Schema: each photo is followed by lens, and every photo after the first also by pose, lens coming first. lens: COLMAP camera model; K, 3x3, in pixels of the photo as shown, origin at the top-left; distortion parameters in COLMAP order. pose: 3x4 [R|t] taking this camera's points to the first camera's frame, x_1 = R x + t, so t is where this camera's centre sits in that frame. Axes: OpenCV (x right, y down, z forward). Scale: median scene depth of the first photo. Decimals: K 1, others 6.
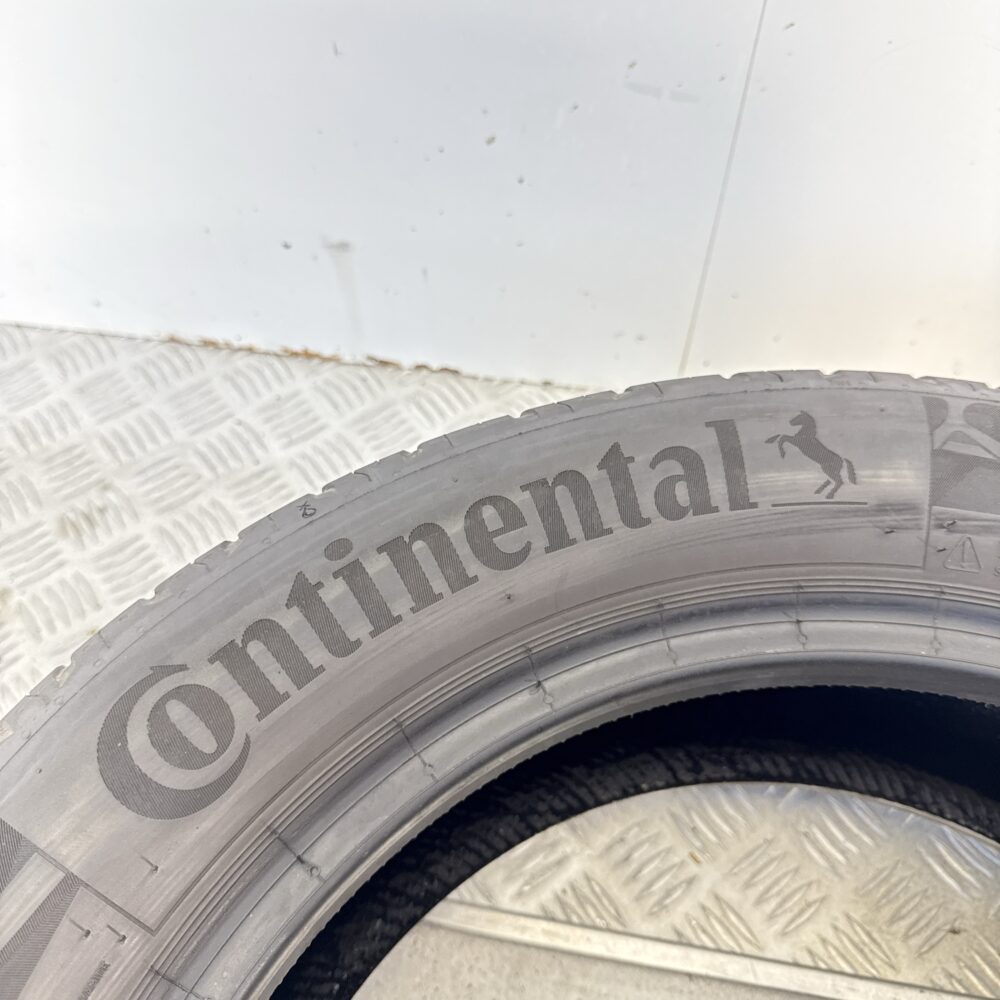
lens RADIAL K [[926.9, 0, 502.1], [0, 926.9, 494.0], [0, 0, 1]] dist [0.036199, 0.000000]
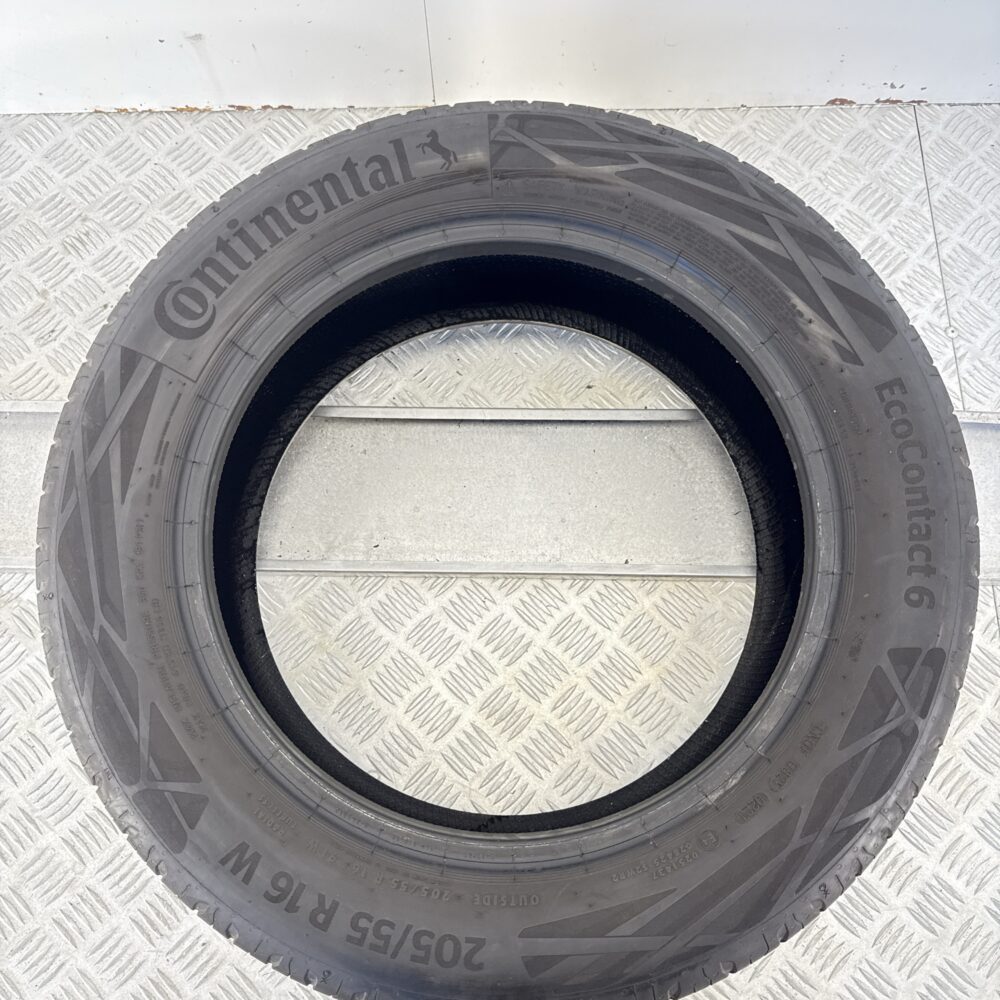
lens RADIAL K [[926.9, 0, 503.6], [0, 926.9, 506.8], [0, 0, 1]] dist [0.036199, 0.000000]
pose [[0.986777, -0.156544, 0.042002, 0.260476], [0.134085, 0.934032, 0.331068, 0.035864], [-0.091058, -0.321058, 0.942672, -1.371080]]
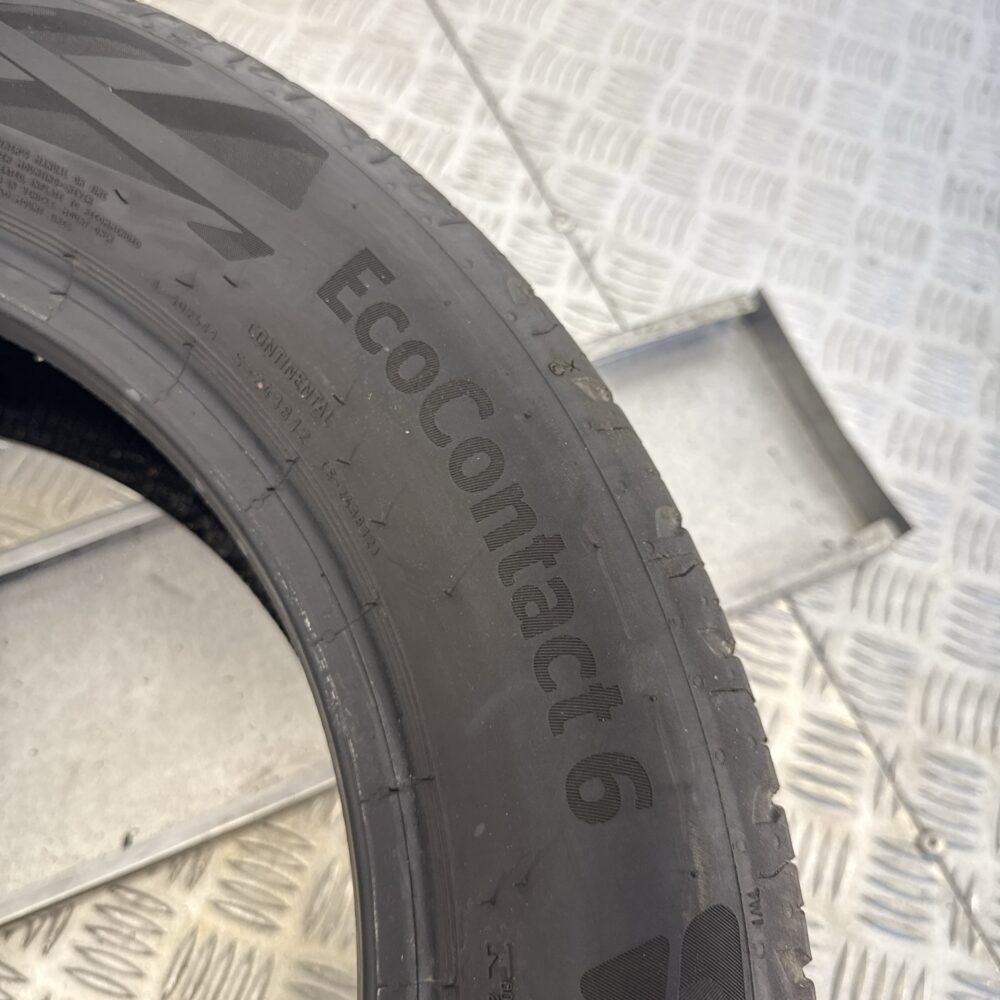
lens RADIAL K [[926.9, 0, 504.9], [0, 926.9, 508.5], [0, 0, 1]] dist [0.036199, 0.000000]
pose [[0.833911, -0.491840, 0.250373, 1.046436], [0.420631, 0.860099, 0.288617, 0.581843], [-0.357298, -0.135366, 0.924129, -0.231090]]
